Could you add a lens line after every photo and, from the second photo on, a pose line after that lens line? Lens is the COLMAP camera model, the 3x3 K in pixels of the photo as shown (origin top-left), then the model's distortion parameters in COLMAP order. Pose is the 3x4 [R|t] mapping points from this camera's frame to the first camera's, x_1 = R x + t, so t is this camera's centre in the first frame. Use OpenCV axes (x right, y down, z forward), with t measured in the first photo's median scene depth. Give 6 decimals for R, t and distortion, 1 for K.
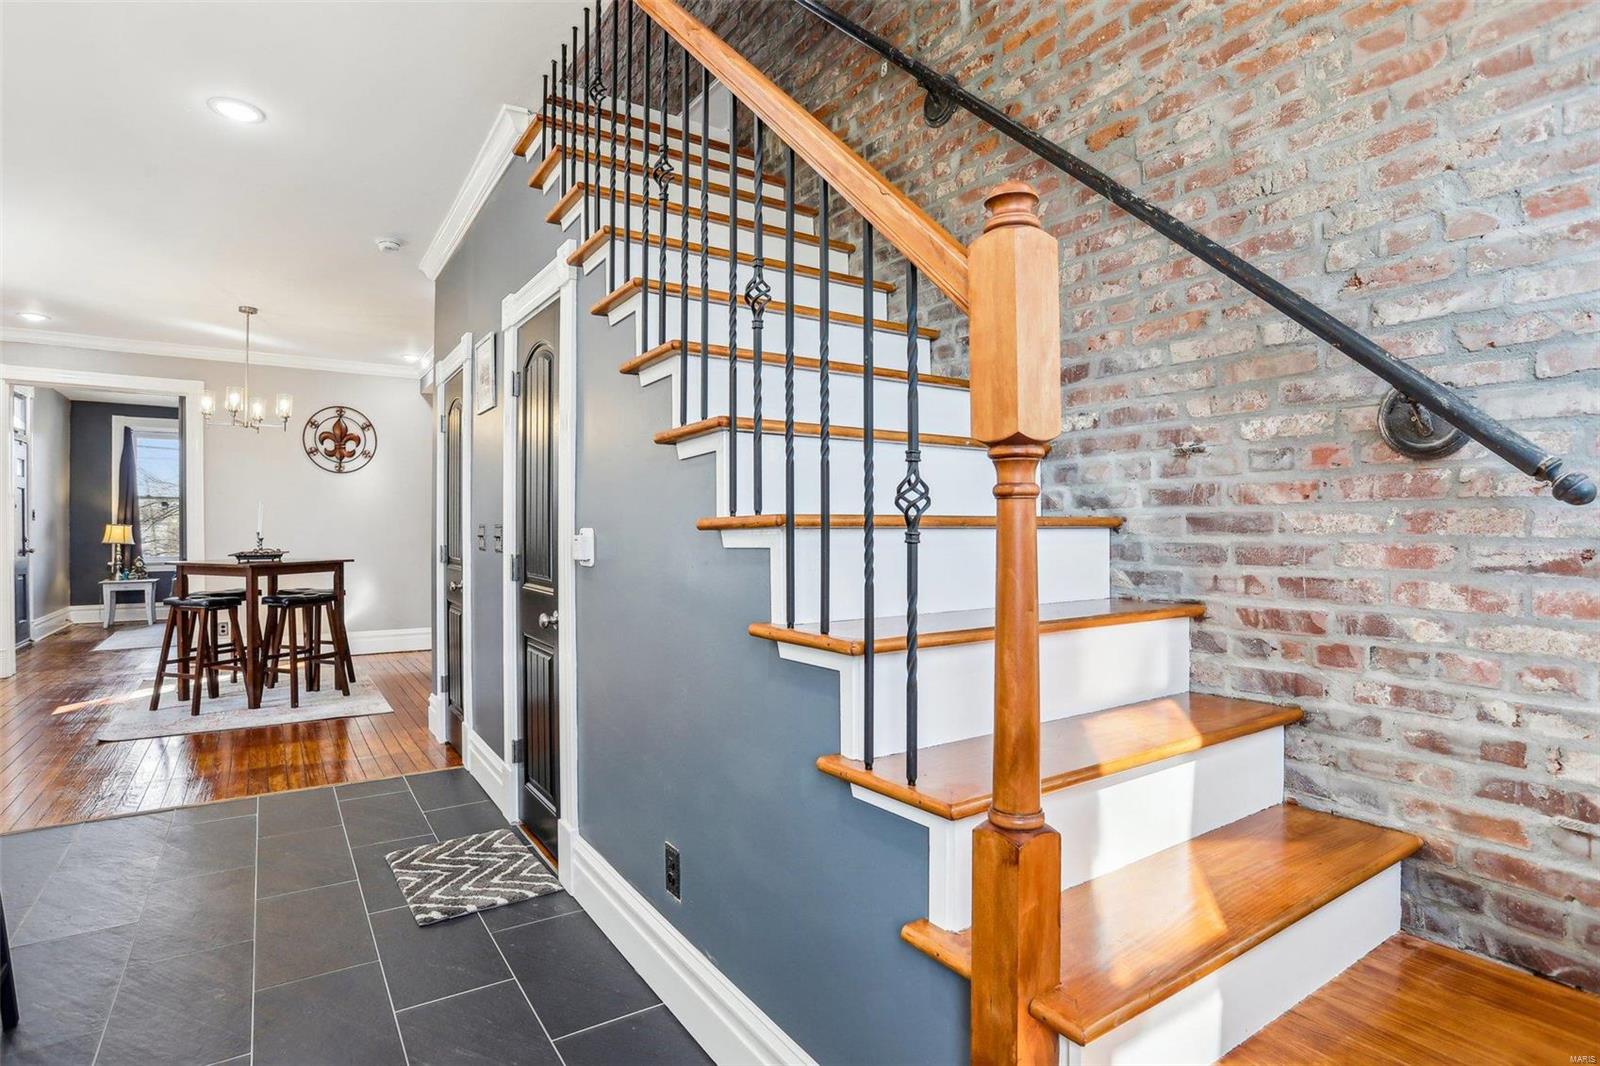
lens RADIAL K [[822.0, 0, 800.0], [0, 822.0, 533.0], [0, 0, 1]] dist [-0.055999, 0.027709]
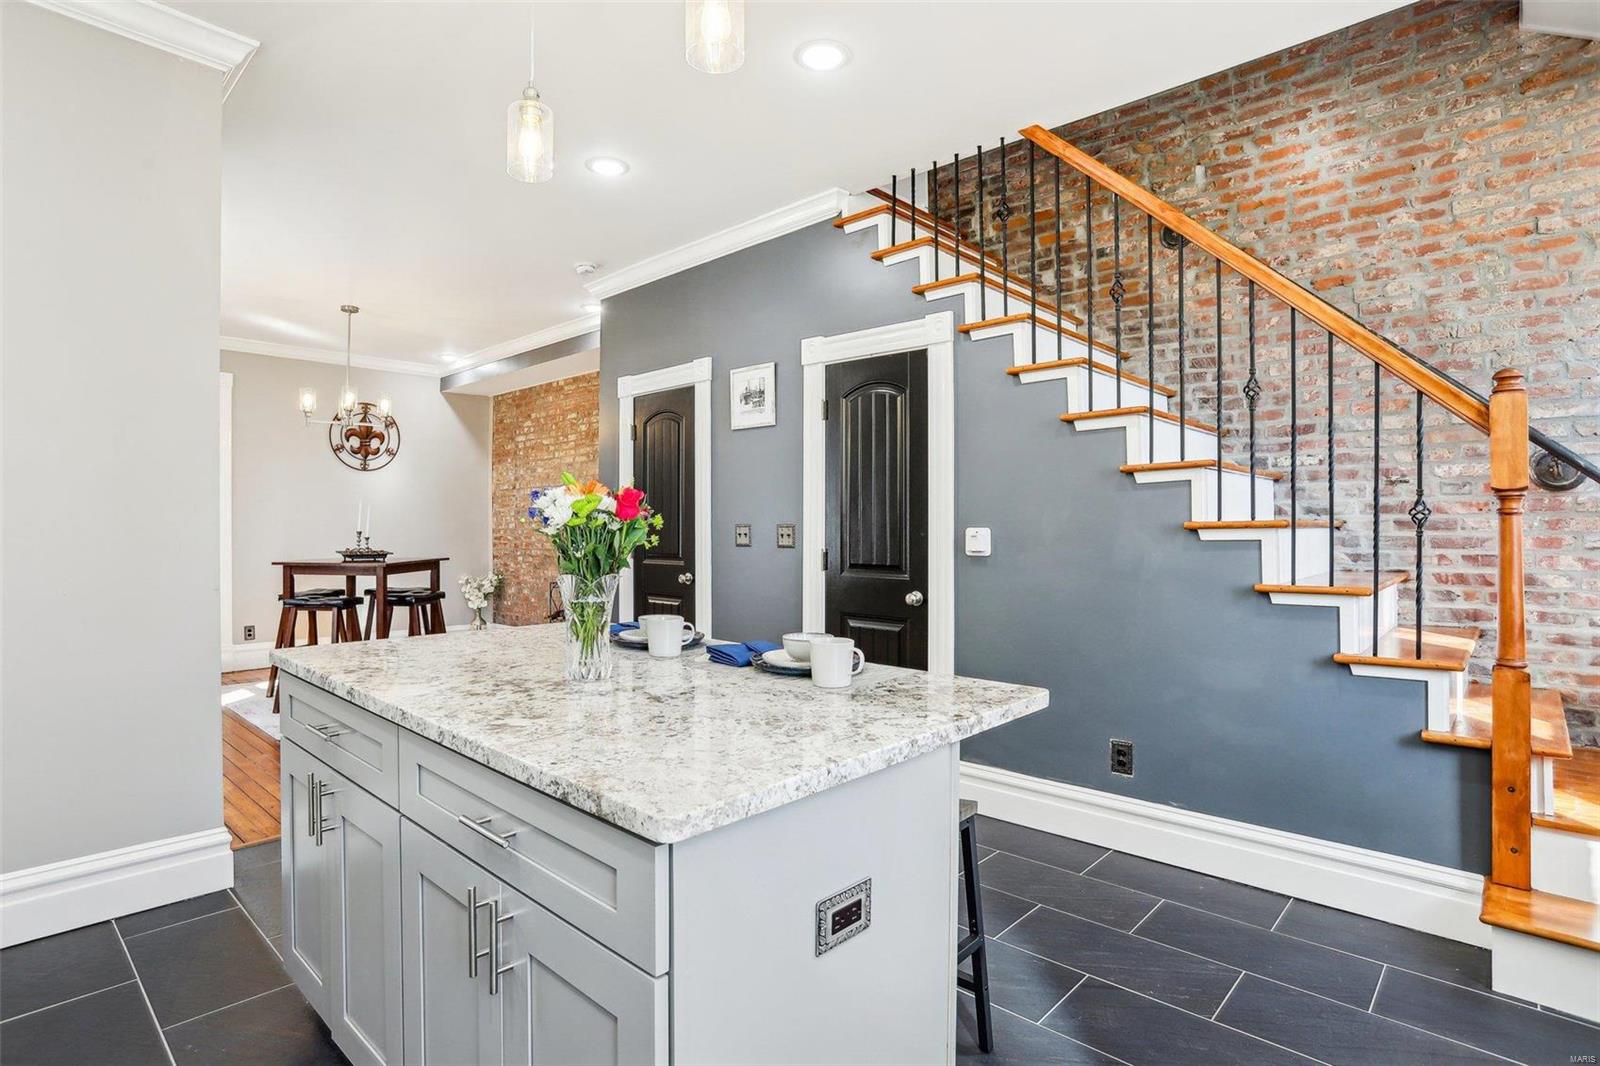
lens RADIAL K [[821.8, 0, 815.1], [0, 821.8, 520.4], [0, 0, 1]] dist [-0.052627, 0.028148]
pose [[0.969594, -0.000668, 0.244719, -1.182686], [0.003484, 0.999933, -0.011074, -0.006481], [-0.244695, 0.011589, 0.969531, -0.349998]]
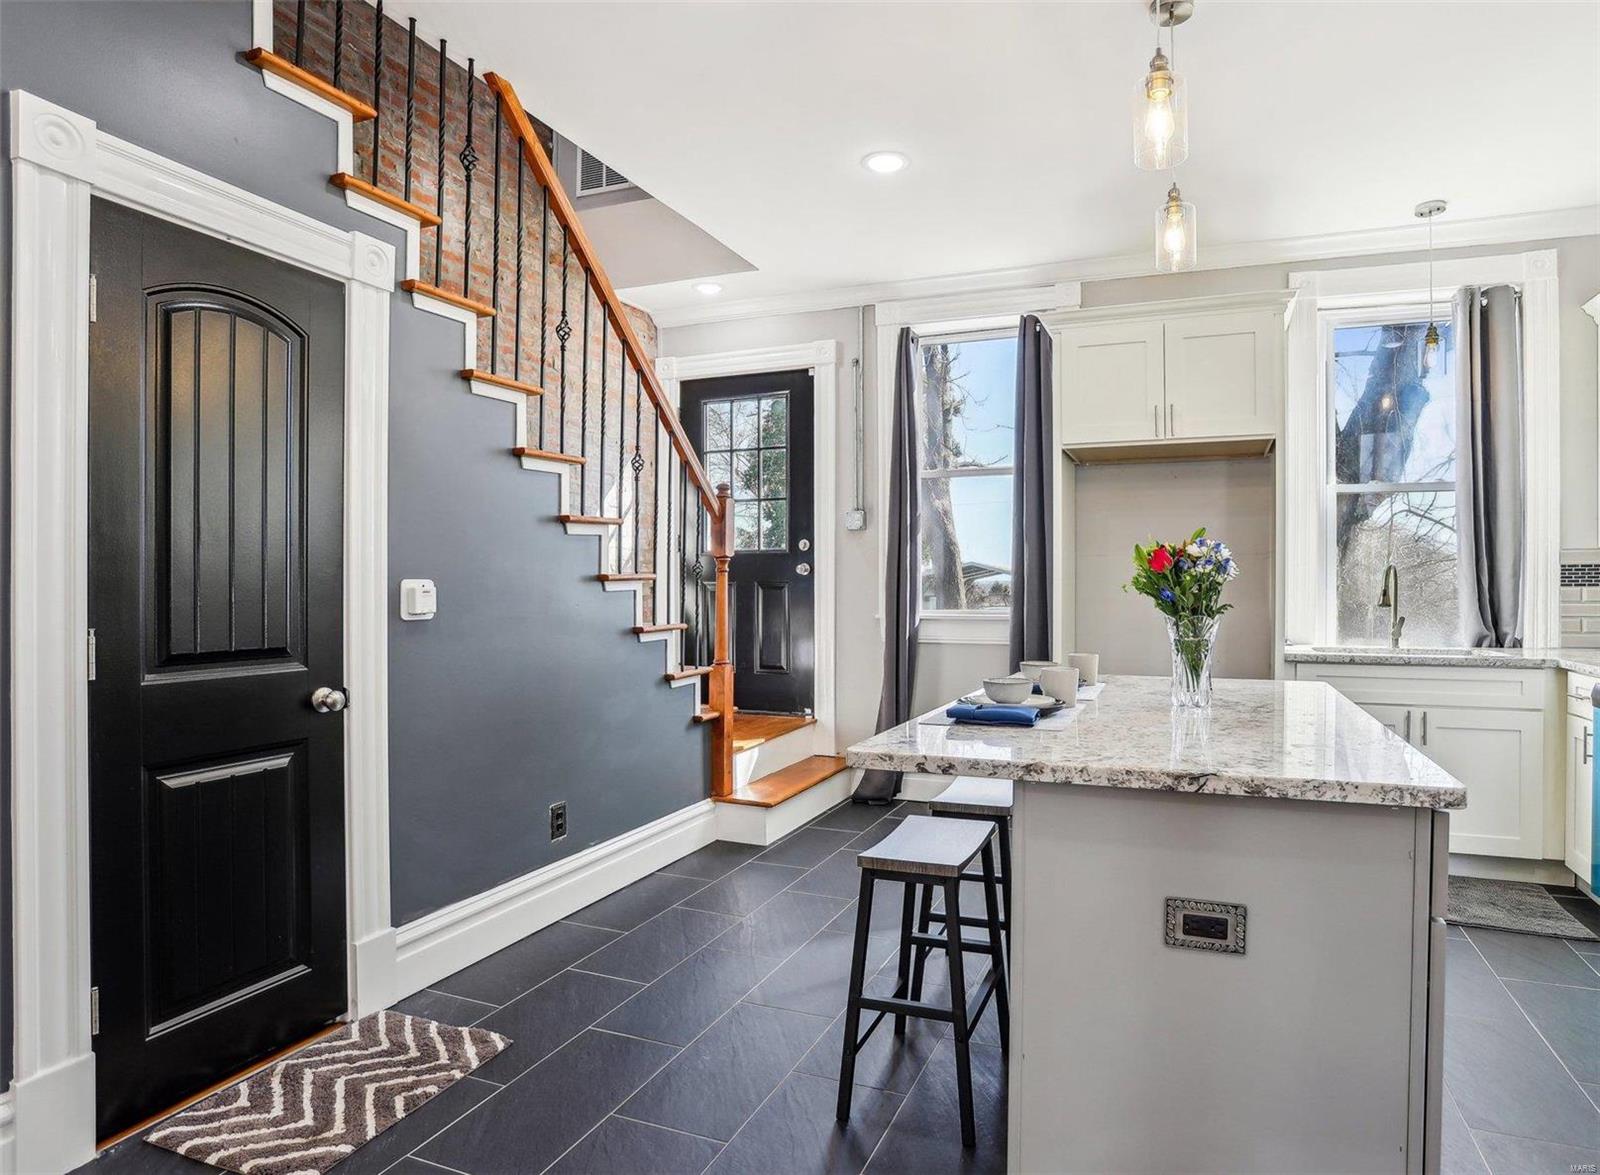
lens RADIAL K [[922.5, 0, 800.0], [0, 922.5, 587.5], [0, 0, 1]] dist [-0.000083, 0.000001]
pose [[-0.543827, -0.000081, 0.839197, -1.934063], [0.006120, 0.999973, 0.004062, 0.001367], [-0.839175, 0.007345, -0.543812, 1.684809]]
